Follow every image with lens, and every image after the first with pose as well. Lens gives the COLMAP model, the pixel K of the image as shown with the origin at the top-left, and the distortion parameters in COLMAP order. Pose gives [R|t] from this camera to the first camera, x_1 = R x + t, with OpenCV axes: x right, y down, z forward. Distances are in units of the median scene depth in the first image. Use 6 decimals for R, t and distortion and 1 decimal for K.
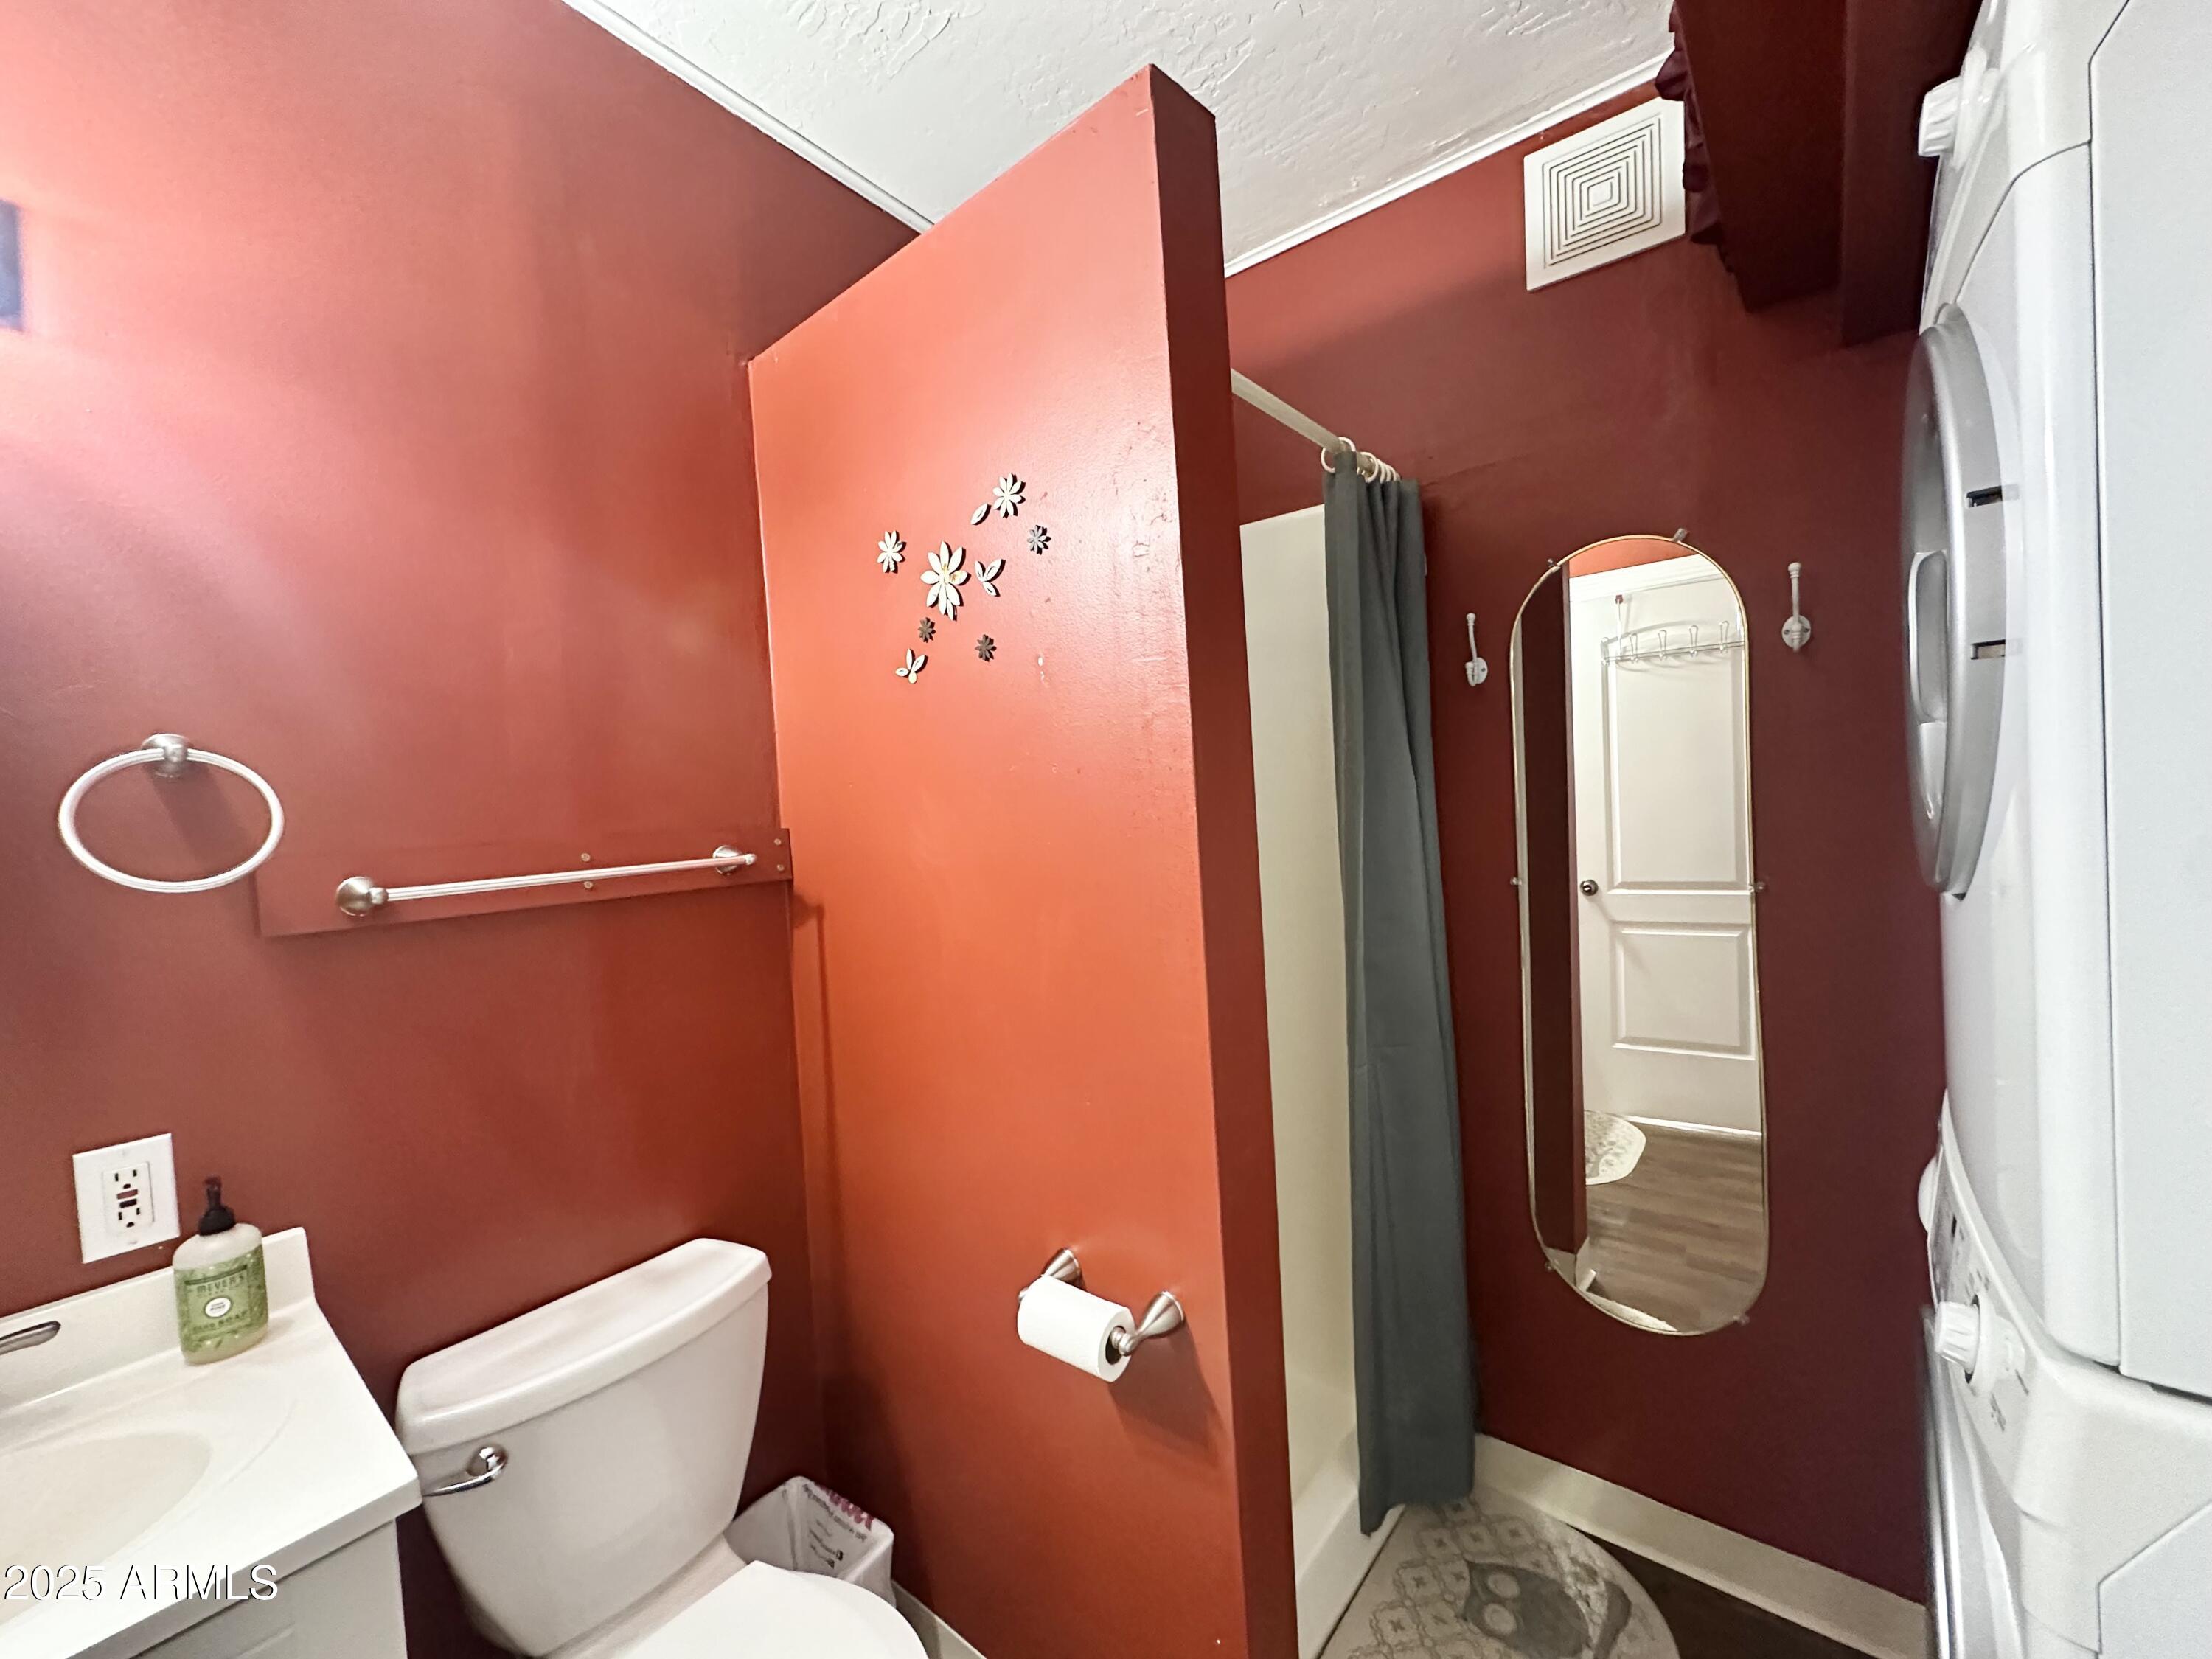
lens RADIAL K [[883.8, 0, 1106.0], [0, 883.8, 829.5], [0, 0, 1]] dist [-0.000330, 0.000076]
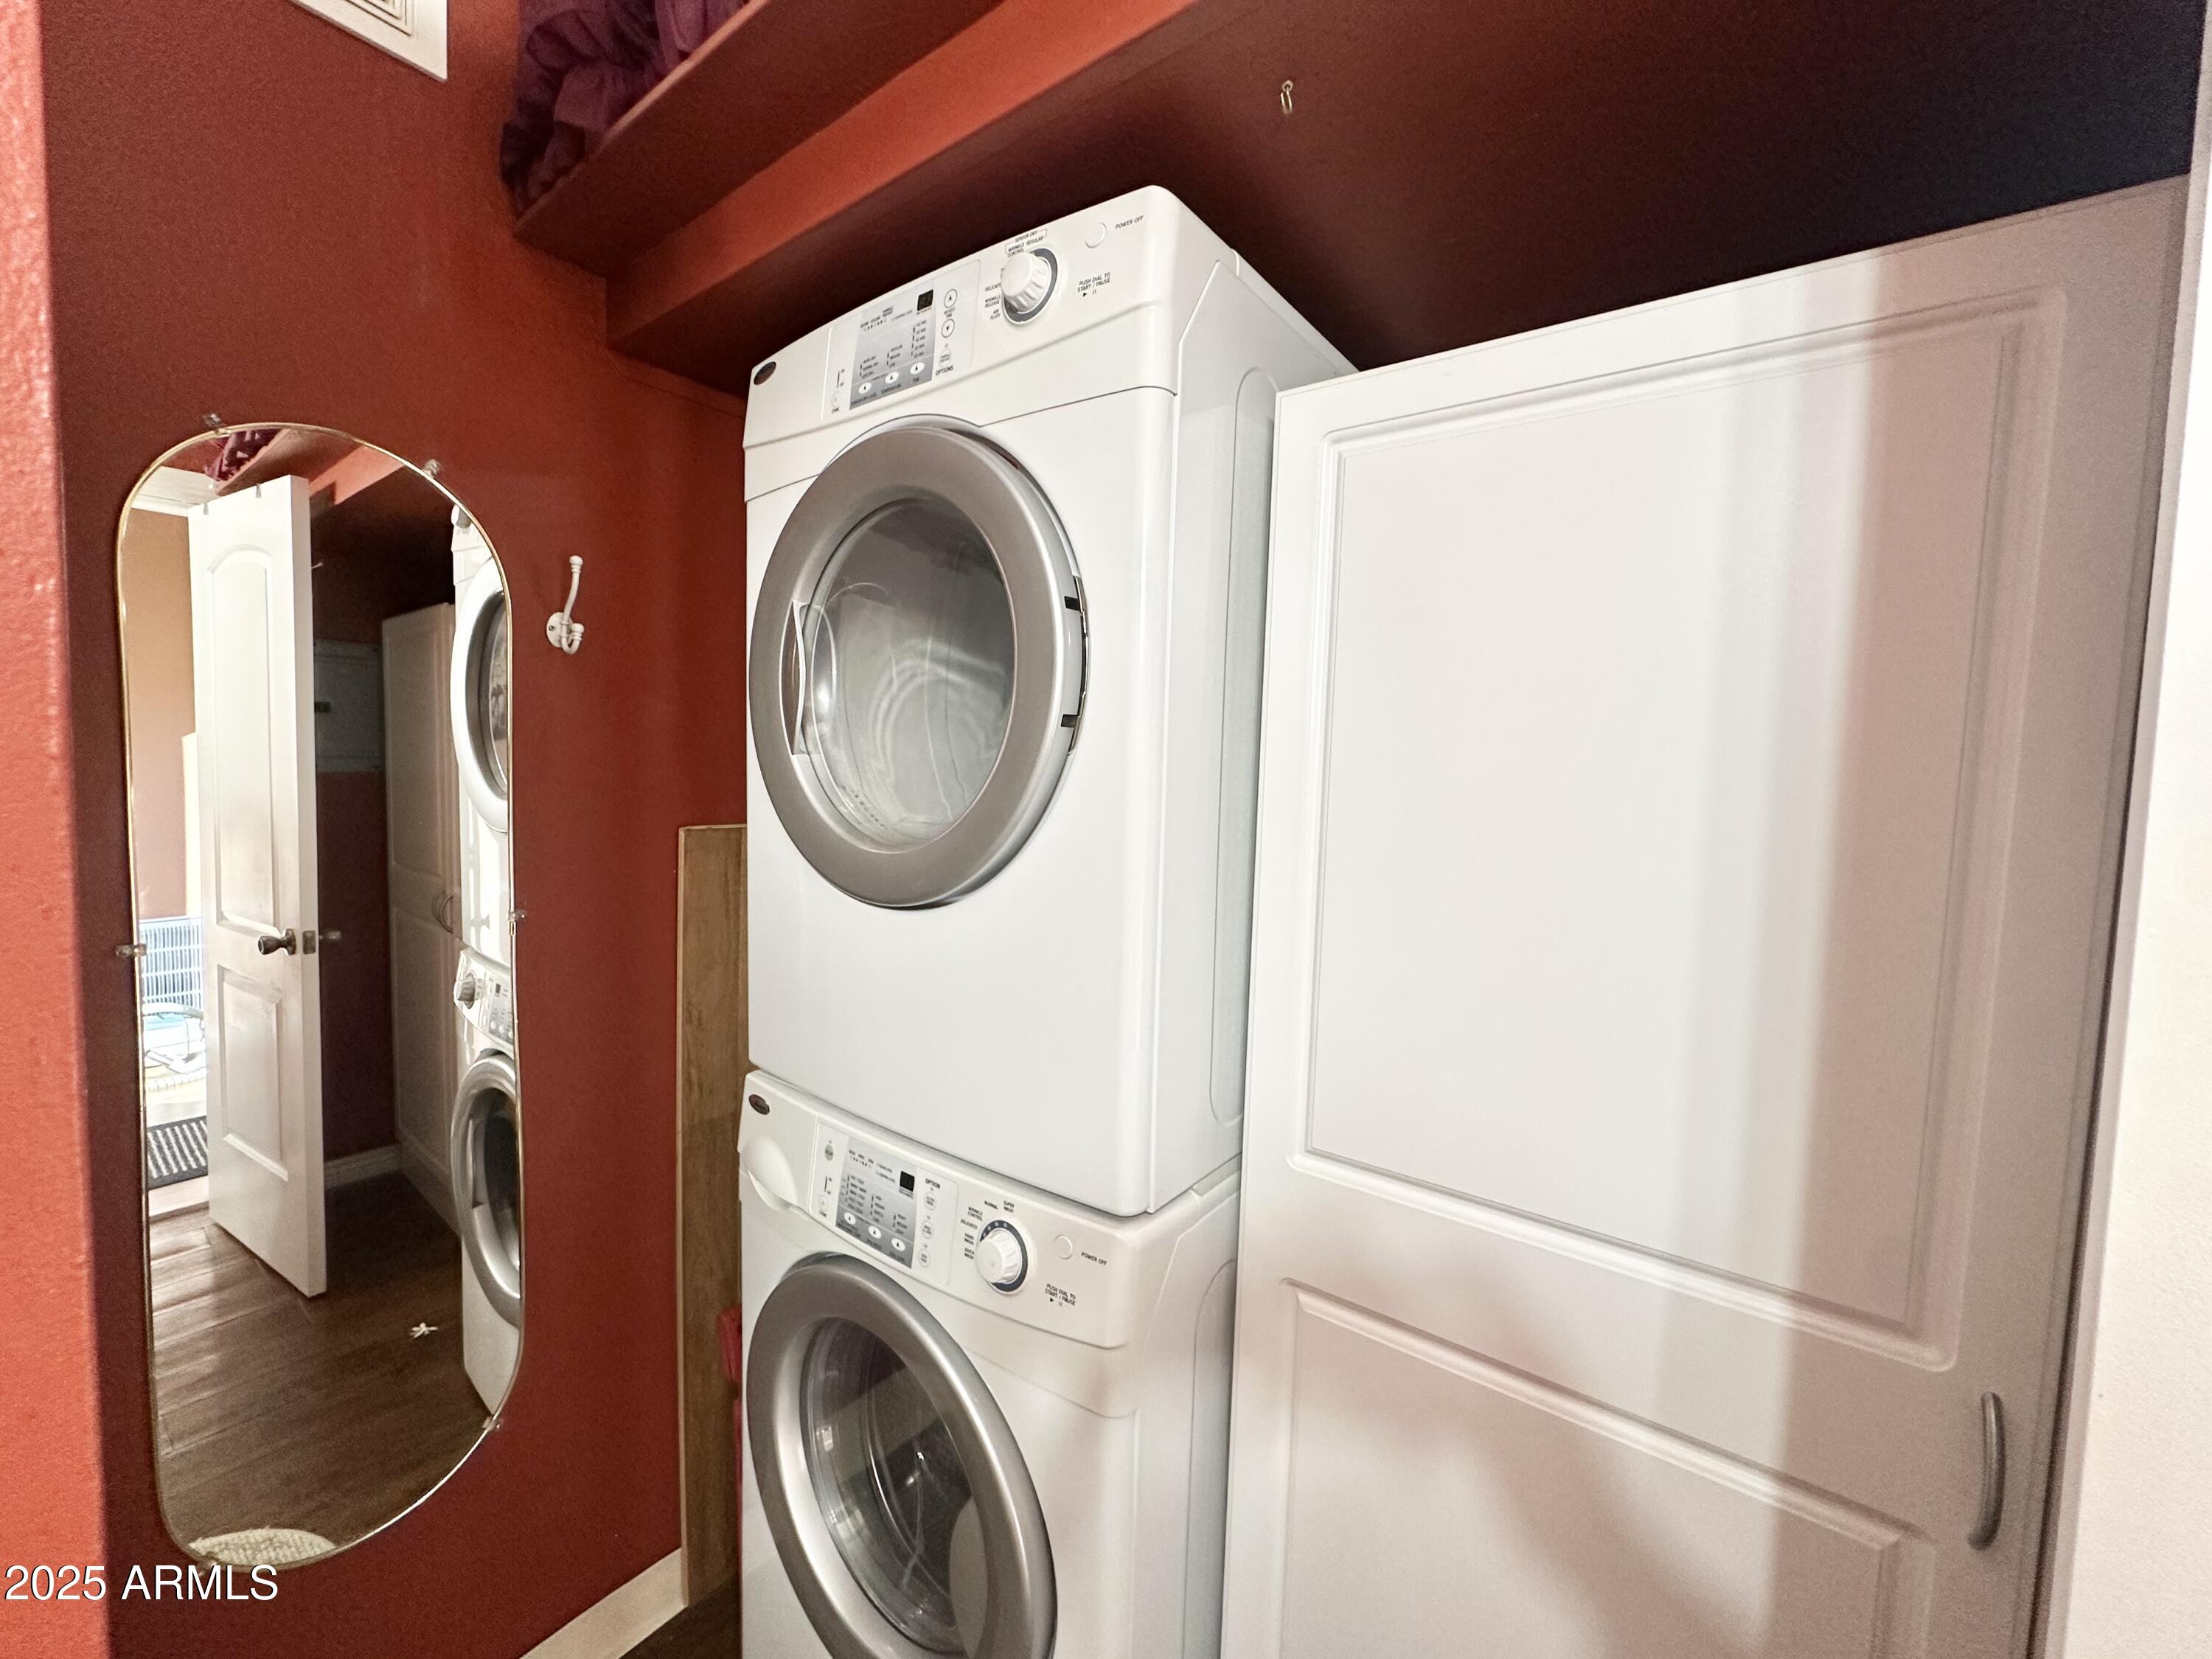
lens RADIAL K [[858.3, 0, 1112.5], [0, 858.3, 838.6], [0, 0, 1]] dist [-0.011361, 0.000035]
pose [[-0.058723, -0.022770, 0.998015, -0.137469], [0.003089, 0.999731, 0.022991, -0.028199], [-0.998270, 0.004433, -0.058637, 0.491026]]
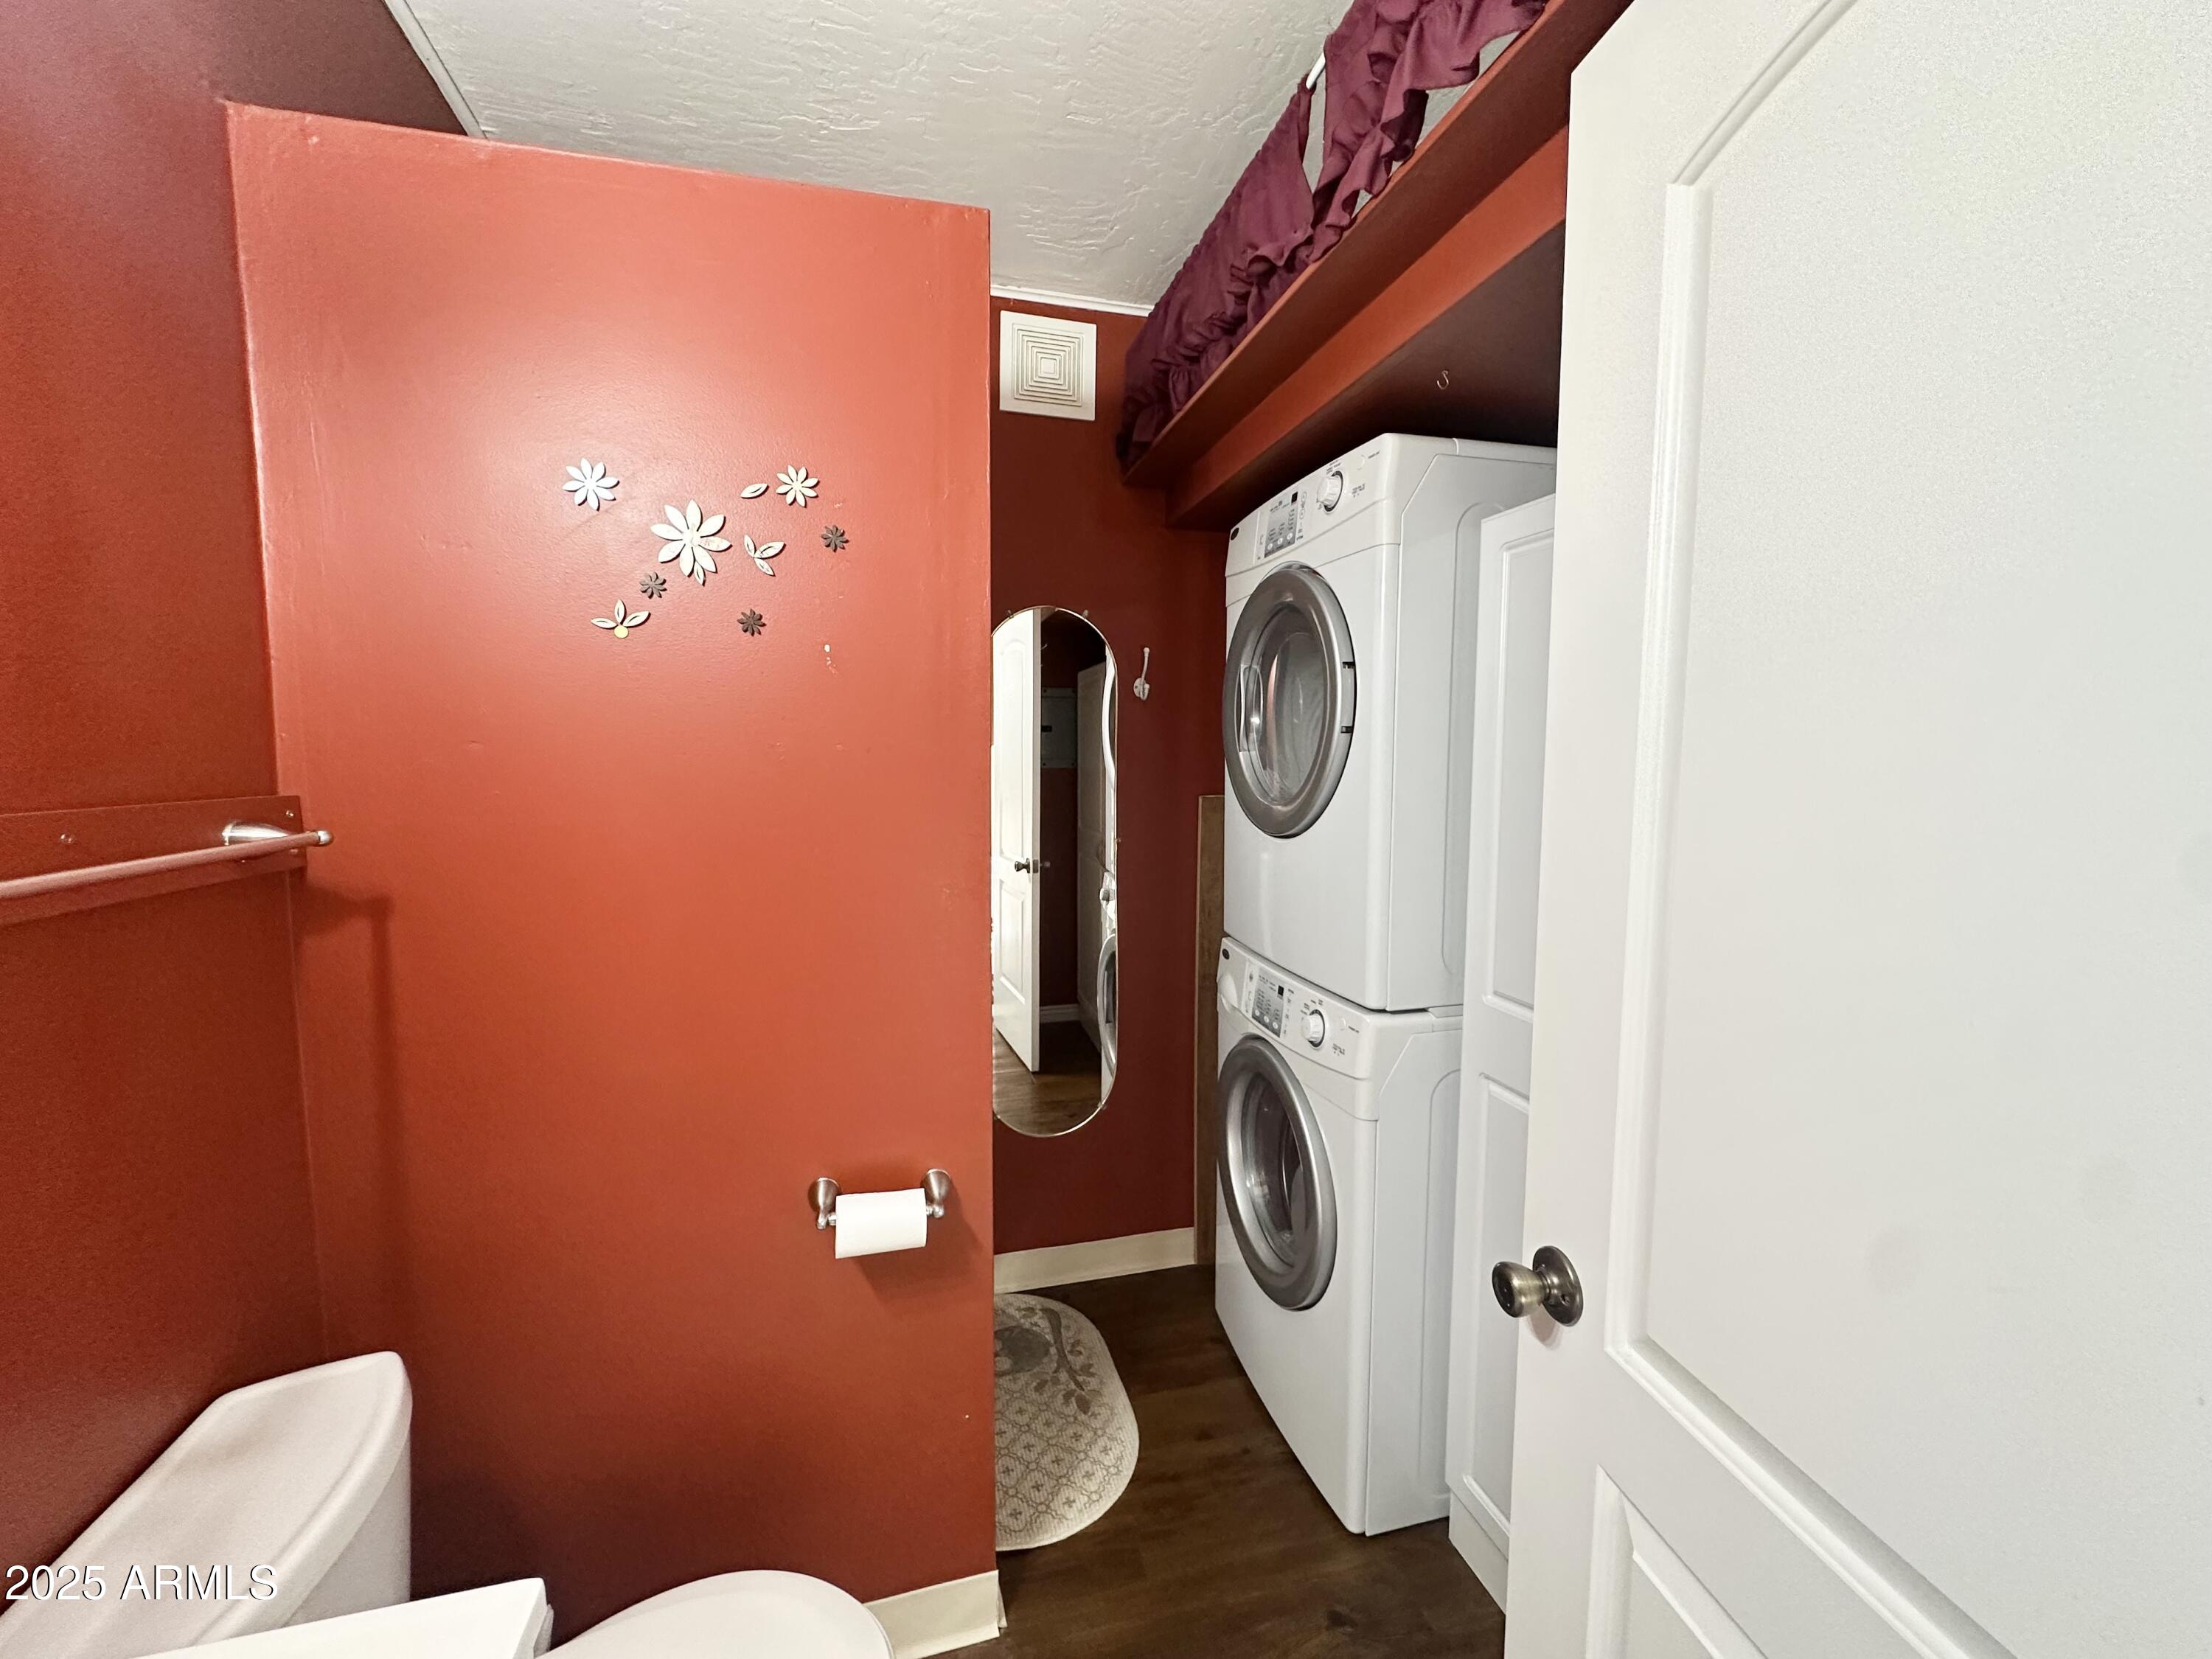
lens RADIAL K [[883.8, 0, 1106.0], [0, 883.8, 829.5], [0, 0, 1]] dist [-0.000330, 0.000076]
pose [[0.582318, -0.018414, 0.812753, -0.642245], [-0.005381, 0.999634, 0.026503, 0.002239], [-0.812944, -0.019807, 0.582005, 0.065796]]
